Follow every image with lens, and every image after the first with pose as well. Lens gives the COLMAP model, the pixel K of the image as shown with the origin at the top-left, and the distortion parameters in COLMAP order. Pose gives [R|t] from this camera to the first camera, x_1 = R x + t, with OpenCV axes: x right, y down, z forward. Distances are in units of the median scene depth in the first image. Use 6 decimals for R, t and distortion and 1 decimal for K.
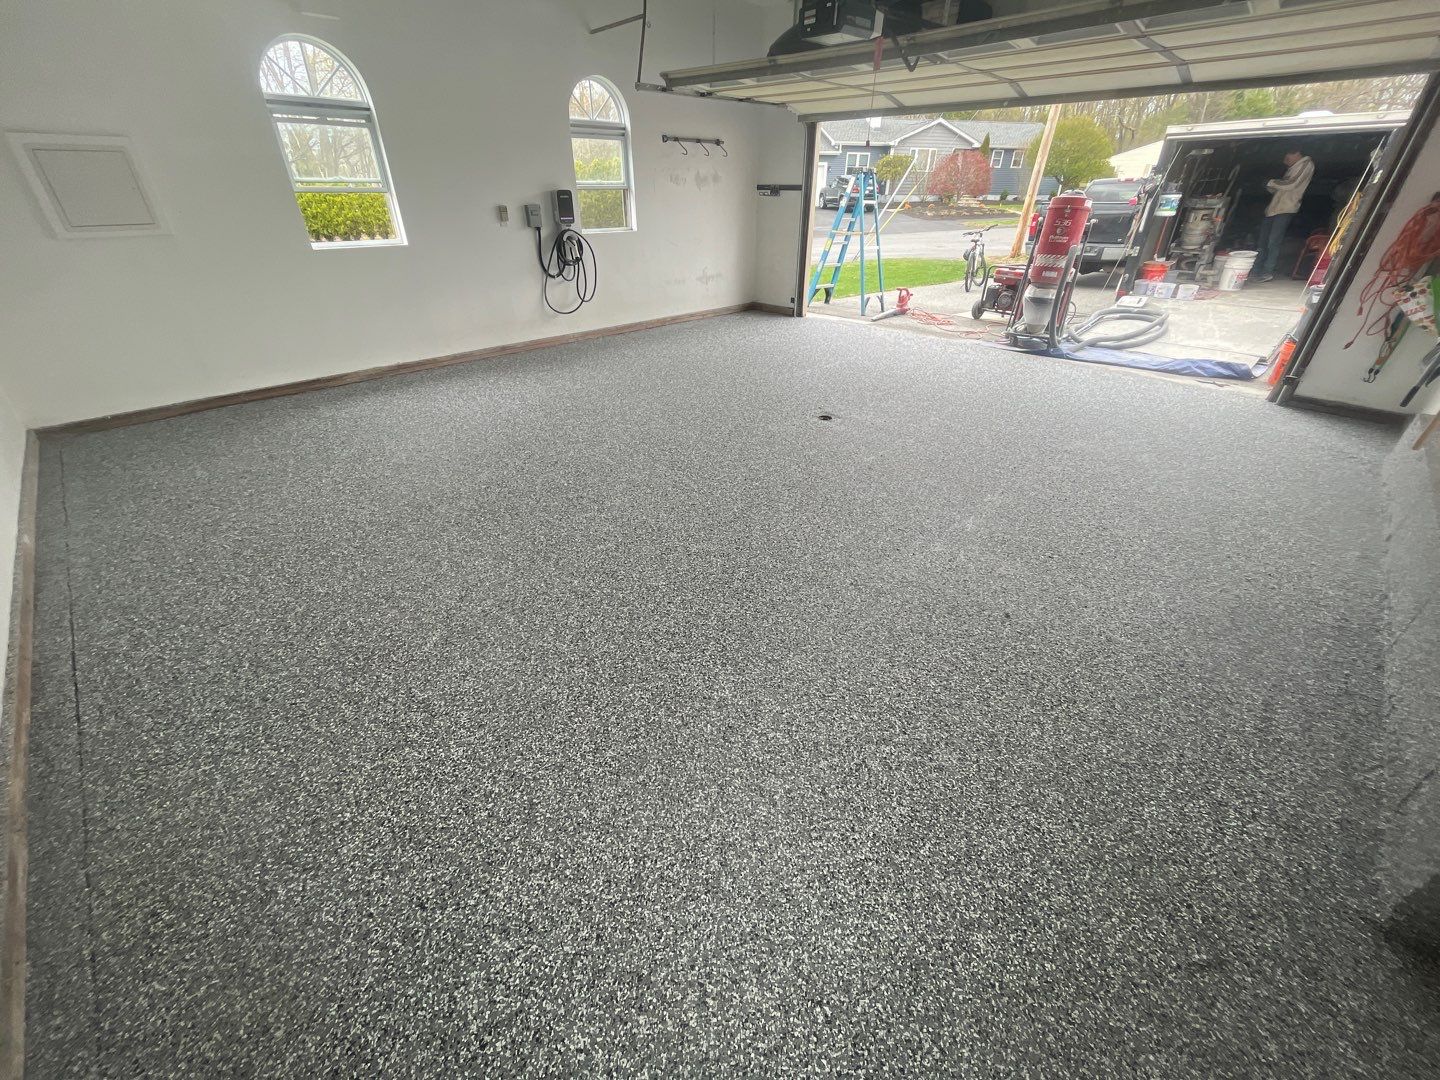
lens RADIAL K [[578.7, 0, 718.7], [0, 578.7, 535.4], [0, 0, 1]] dist [-0.002202, -0.000510]
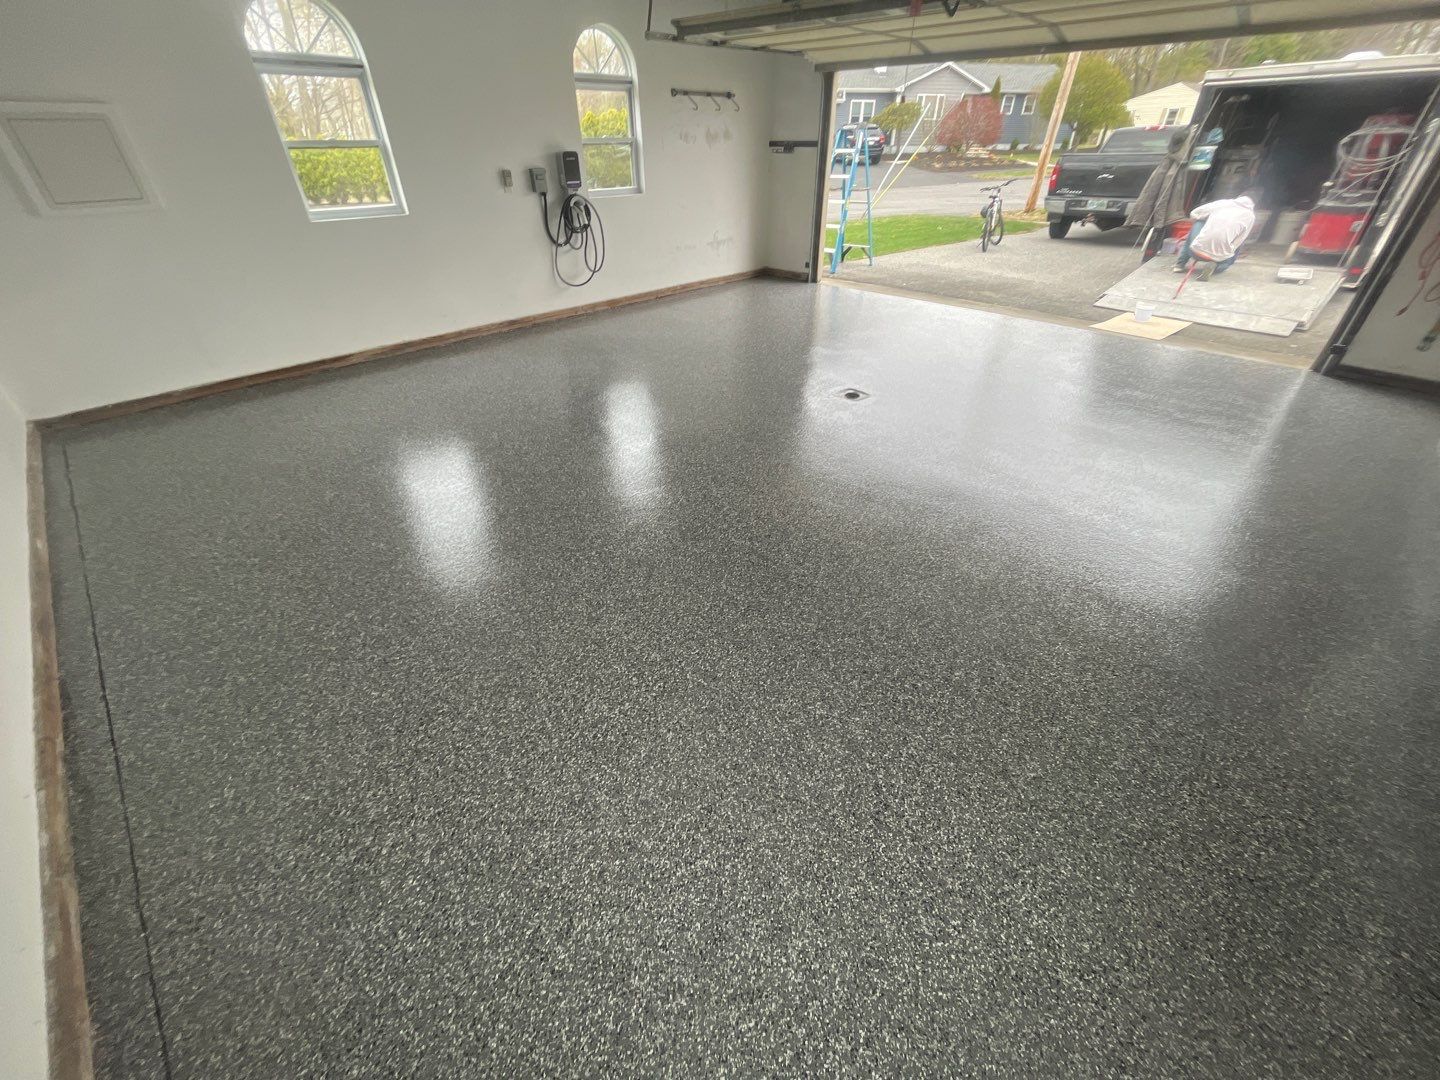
lens RADIAL K [[578.7, 0, 718.7], [0, 578.7, 535.4], [0, 0, 1]] dist [-0.002202, -0.000510]
pose [[0.999913, -0.013164, -0.000910, -0.031682], [0.013194, 0.998120, 0.059850, -0.024261], [0.000120, -0.059856, 0.998207, 0.019914]]
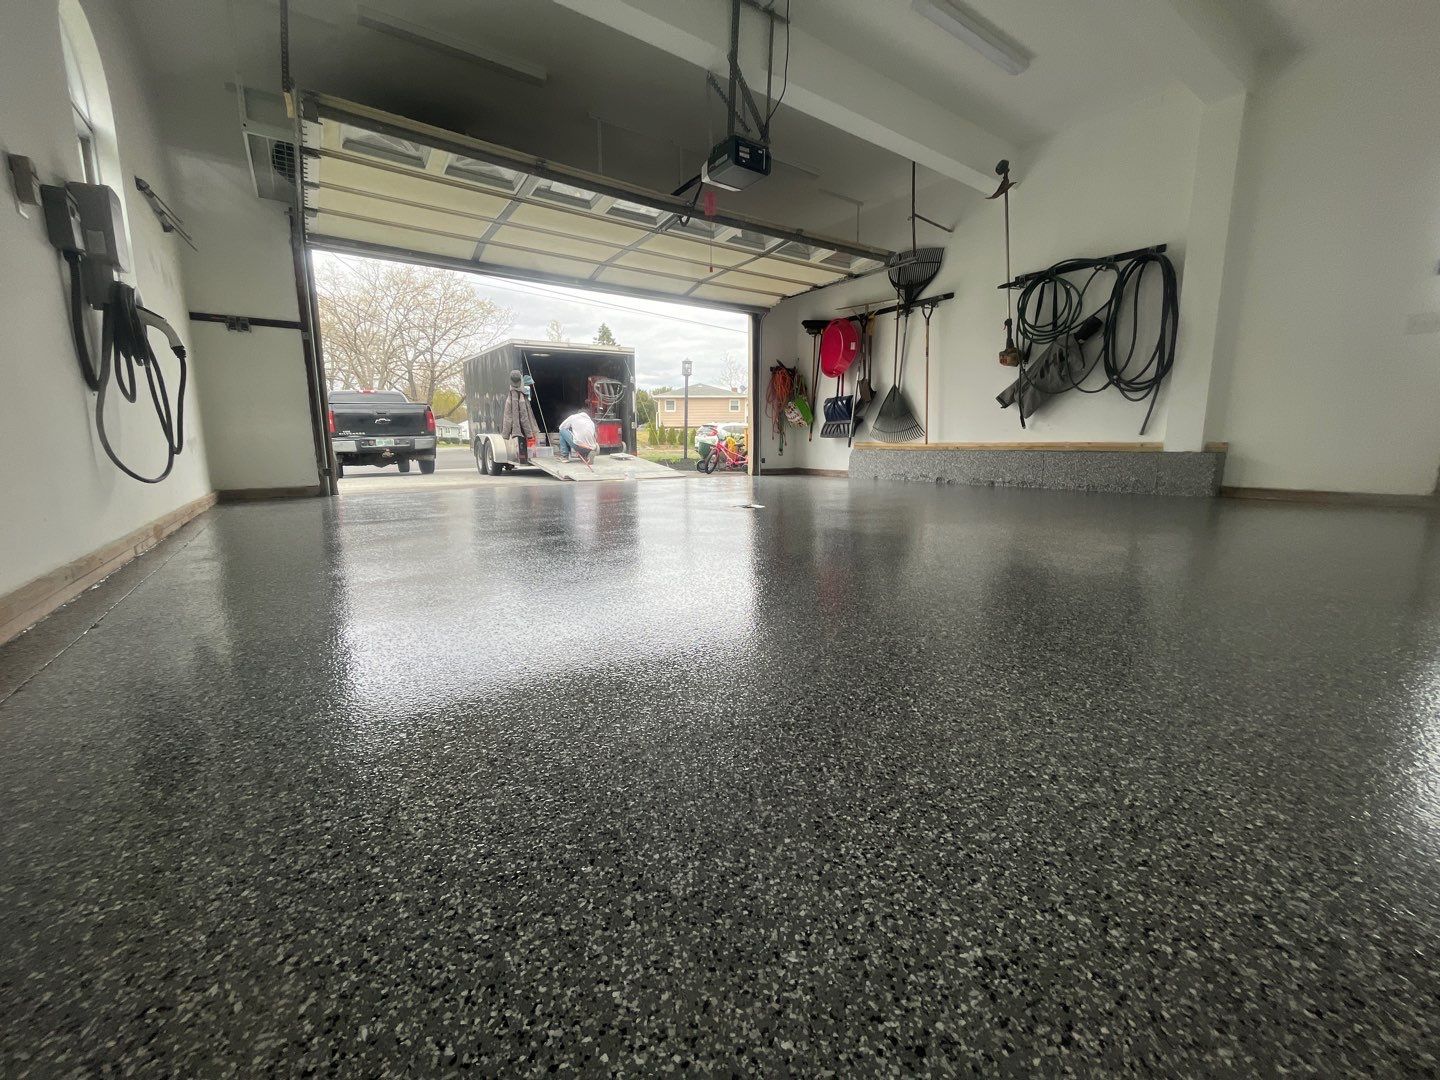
lens RADIAL K [[580.4, 0, 718.9], [0, 580.4, 534.5], [0, 0, 1]] dist [-0.002297, -0.000107]
pose [[0.158351, -0.158424, 0.974591, -0.626563], [0.516299, 0.854638, 0.055037, -0.191457], [-0.841642, 0.494465, 0.217127, 0.664414]]
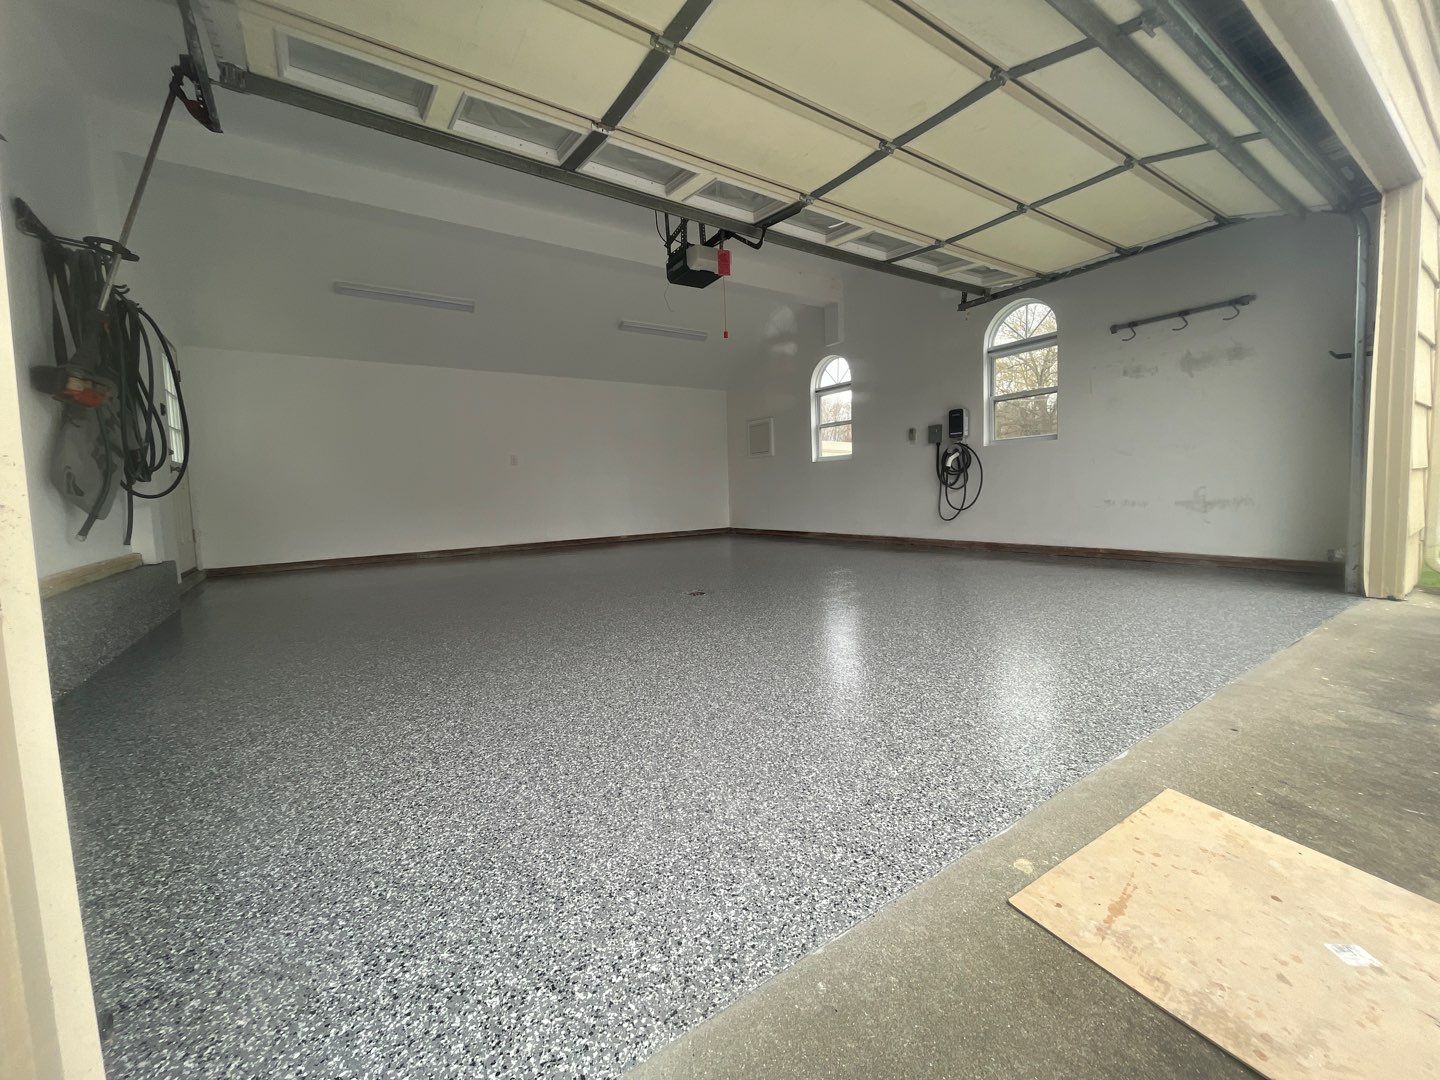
lens RADIAL K [[578.7, 0, 718.7], [0, 578.7, 535.4], [0, 0, 1]] dist [-0.002202, -0.000510]
pose [[-0.180873, 0.078285, -0.980386, 0.855193], [-0.478357, 0.863973, 0.157242, -0.352202], [0.859337, 0.497415, -0.118821, 0.855927]]
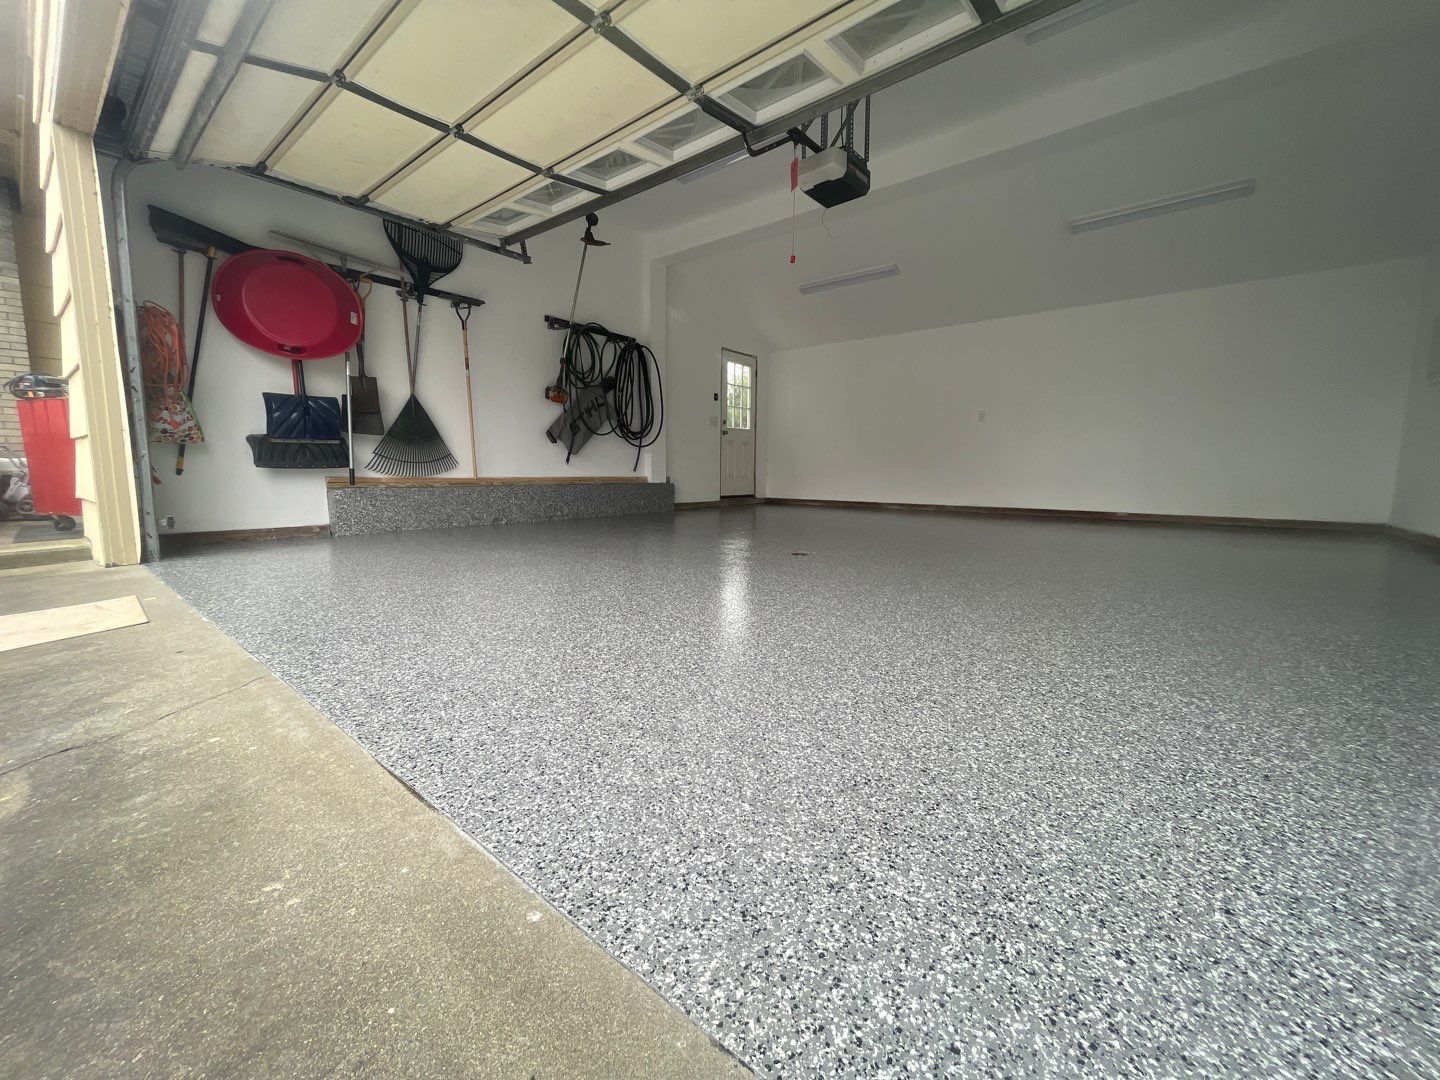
lens RADIAL K [[580.4, 0, 718.9], [0, 580.4, 534.5], [0, 0, 1]] dist [-0.002297, -0.000107]
pose [[-0.995020, 0.000780, -0.099671, 0.306237], [-0.060012, 0.793720, 0.605315, -0.583059], [0.079583, 0.608282, -0.789721, 1.296568]]
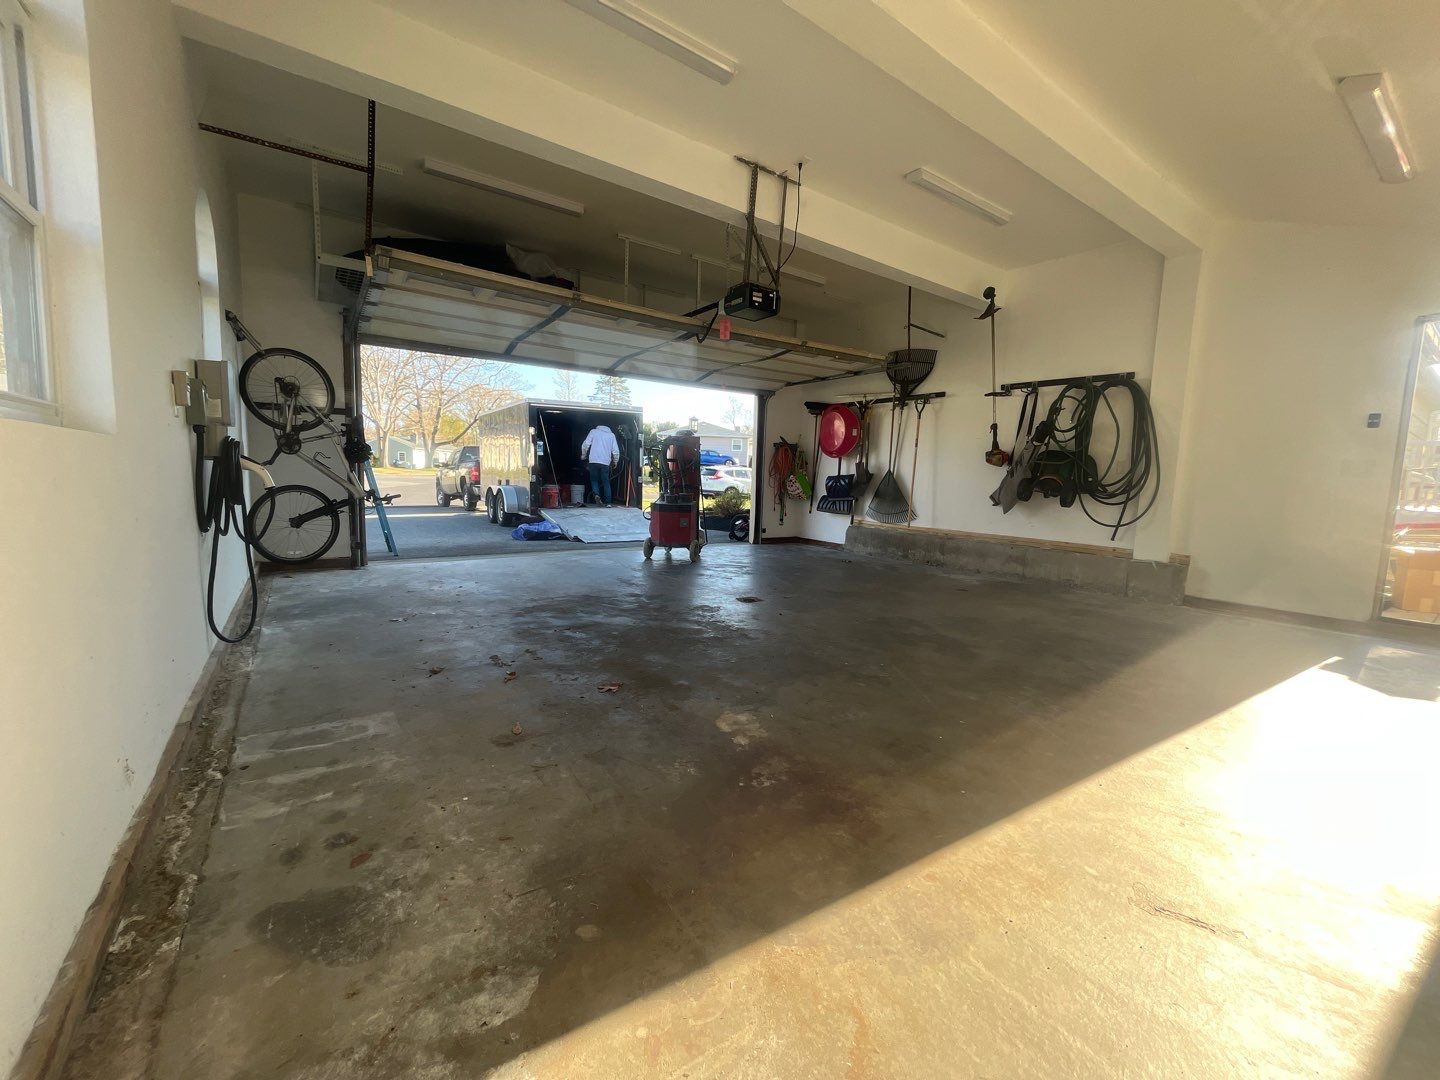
lens RADIAL K [[580.4, 0, 718.9], [0, 580.4, 534.5], [0, 0, 1]] dist [-0.002297, -0.000107]
pose [[0.159718, -0.098417, 0.982244, -0.684895], [0.484939, 0.874504, 0.008768, -0.273488], [-0.859840, 0.474928, 0.187400, 0.616527]]
